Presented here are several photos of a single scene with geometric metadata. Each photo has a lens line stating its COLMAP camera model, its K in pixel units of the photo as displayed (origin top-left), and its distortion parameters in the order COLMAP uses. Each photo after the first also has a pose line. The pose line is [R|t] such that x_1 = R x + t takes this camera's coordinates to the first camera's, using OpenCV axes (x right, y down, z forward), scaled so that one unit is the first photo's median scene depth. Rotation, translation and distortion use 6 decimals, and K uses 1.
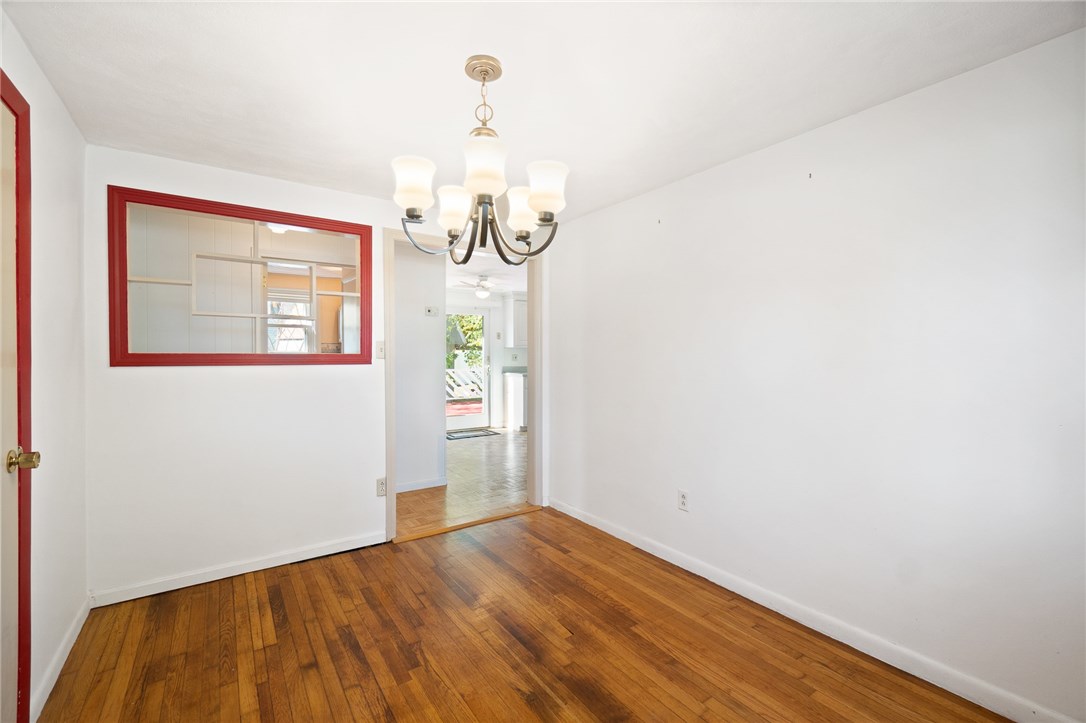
lens RADIAL K [[489.0, 0, 542.4], [0, 489.0, 351.7], [0, 0, 1]] dist [-0.000524, 0.000492]
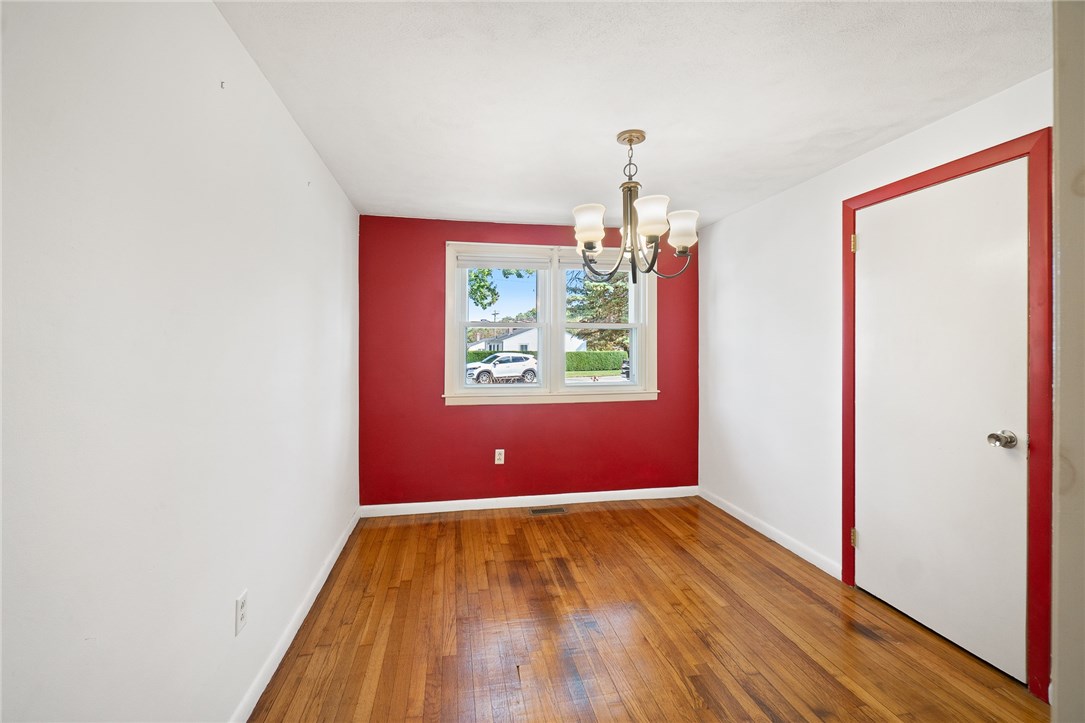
lens RADIAL K [[488.6, 0, 541.9], [0, 488.6, 351.7], [0, 0, 1]] dist [-0.000524, 0.000492]
pose [[-0.920169, -0.004032, 0.391500, -0.358987], [-0.002991, 0.999990, 0.003269, 0.004517], [-0.391510, 0.001838, -0.920172, 2.002374]]
